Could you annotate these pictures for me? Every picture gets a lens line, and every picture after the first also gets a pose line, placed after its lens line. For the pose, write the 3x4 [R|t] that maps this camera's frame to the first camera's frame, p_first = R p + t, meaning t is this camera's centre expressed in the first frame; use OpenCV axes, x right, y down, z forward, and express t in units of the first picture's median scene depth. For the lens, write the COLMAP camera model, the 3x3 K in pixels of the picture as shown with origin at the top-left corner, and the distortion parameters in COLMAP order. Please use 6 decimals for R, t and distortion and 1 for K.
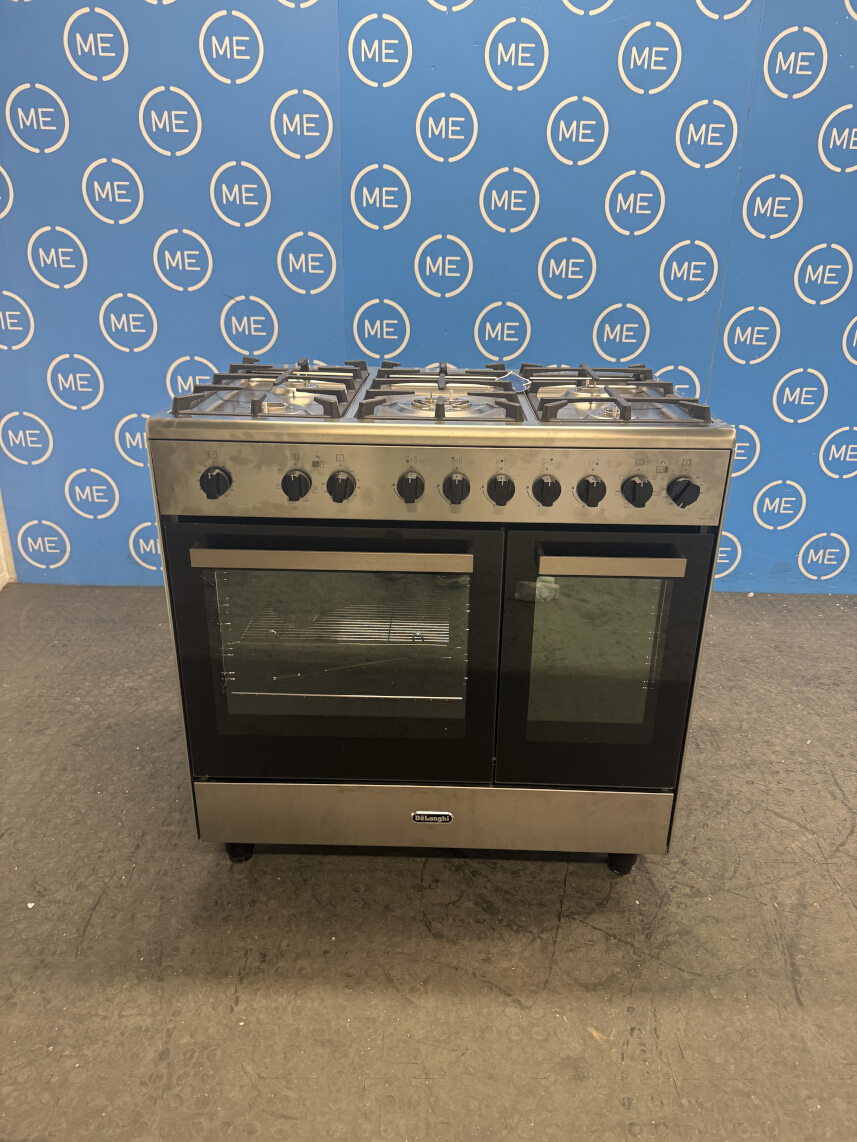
lens RADIAL K [[810.2, 0, 425.5], [0, 810.2, 570.0], [0, 0, 1]] dist [-0.000579, -0.015032]
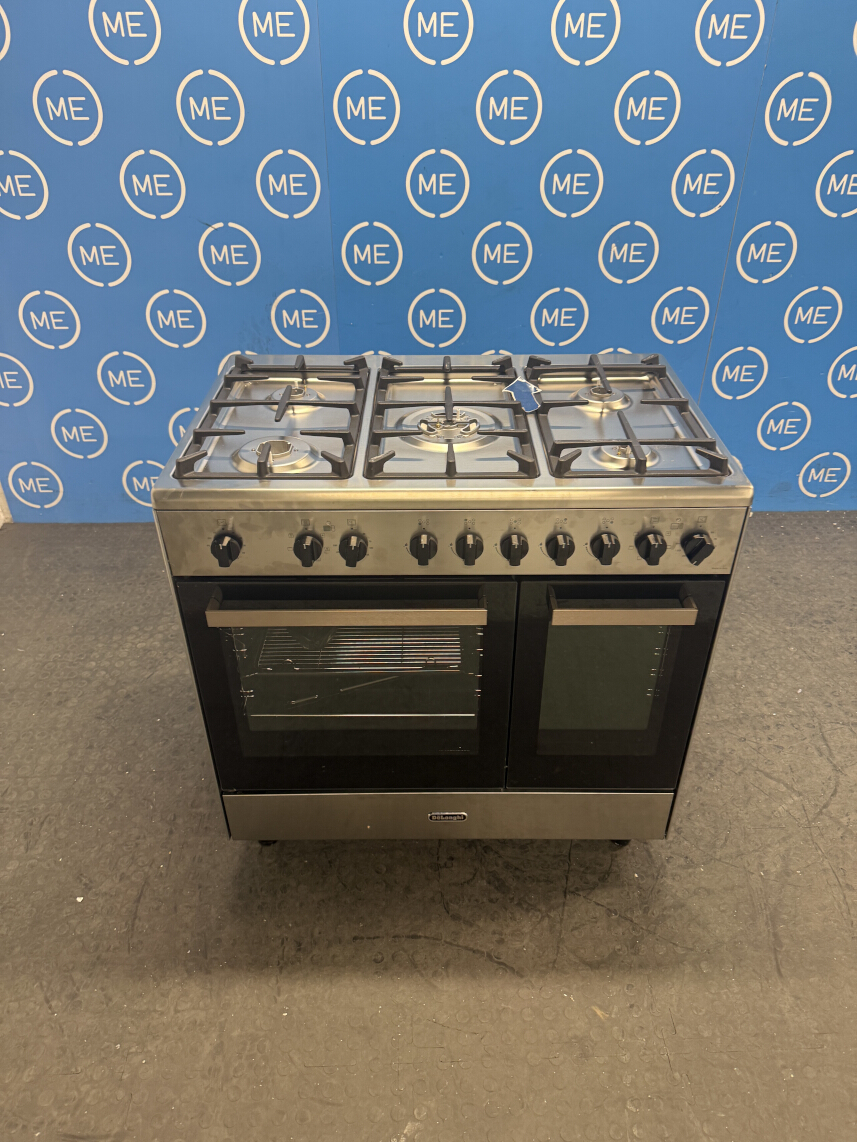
lens RADIAL K [[810.2, 0, 426.6], [0, 810.2, 576.8], [0, 0, 1]] dist [-0.000579, -0.015032]
pose [[0.999539, -0.028619, 0.010122, -0.021691], [0.025943, 0.978479, 0.204711, -0.227389], [-0.015763, -0.204354, 0.978770, 0.017433]]
